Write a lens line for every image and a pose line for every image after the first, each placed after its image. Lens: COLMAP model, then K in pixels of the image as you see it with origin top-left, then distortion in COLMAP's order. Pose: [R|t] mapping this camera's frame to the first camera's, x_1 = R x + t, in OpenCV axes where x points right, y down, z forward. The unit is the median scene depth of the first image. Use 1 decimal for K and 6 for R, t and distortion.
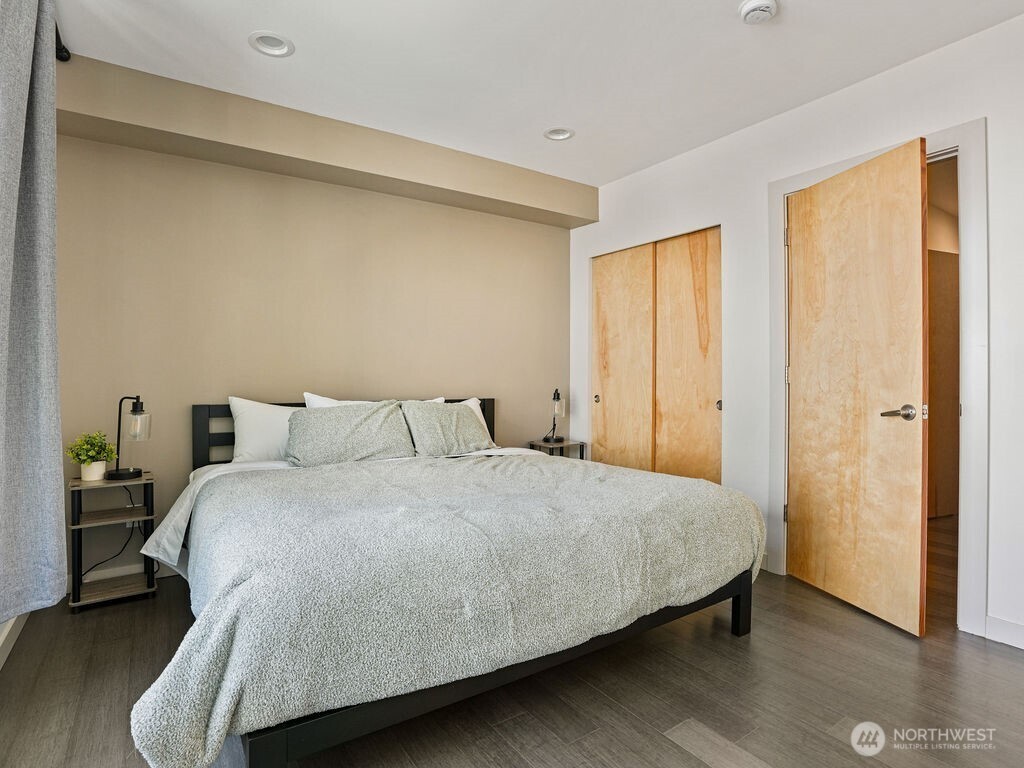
lens RADIAL K [[533.6, 0, 509.4], [0, 533.6, 384.6], [0, 0, 1]] dist [-0.066410, 0.023780]
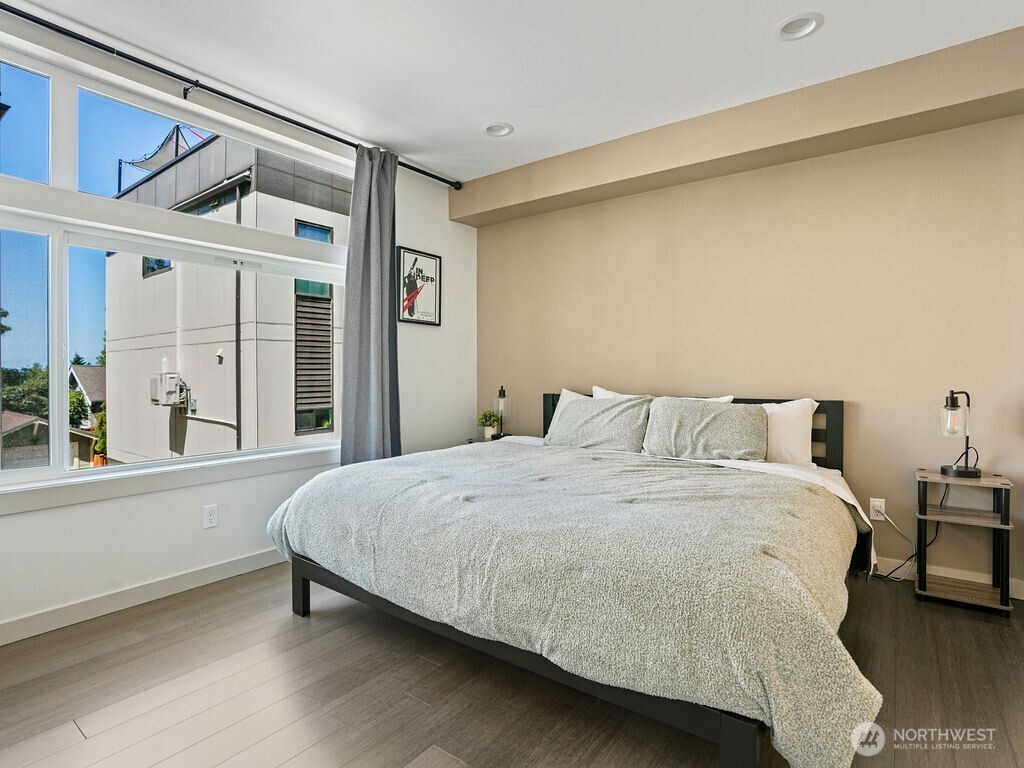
lens RADIAL K [[533.6, 0, 512.2], [0, 533.6, 377.8], [0, 0, 1]] dist [-0.066410, 0.023780]
pose [[0.336283, 0.007822, -0.941729, 0.720019], [-0.007943, 0.999953, 0.005469, -0.008996], [0.941728, 0.005641, 0.336329, 0.467159]]
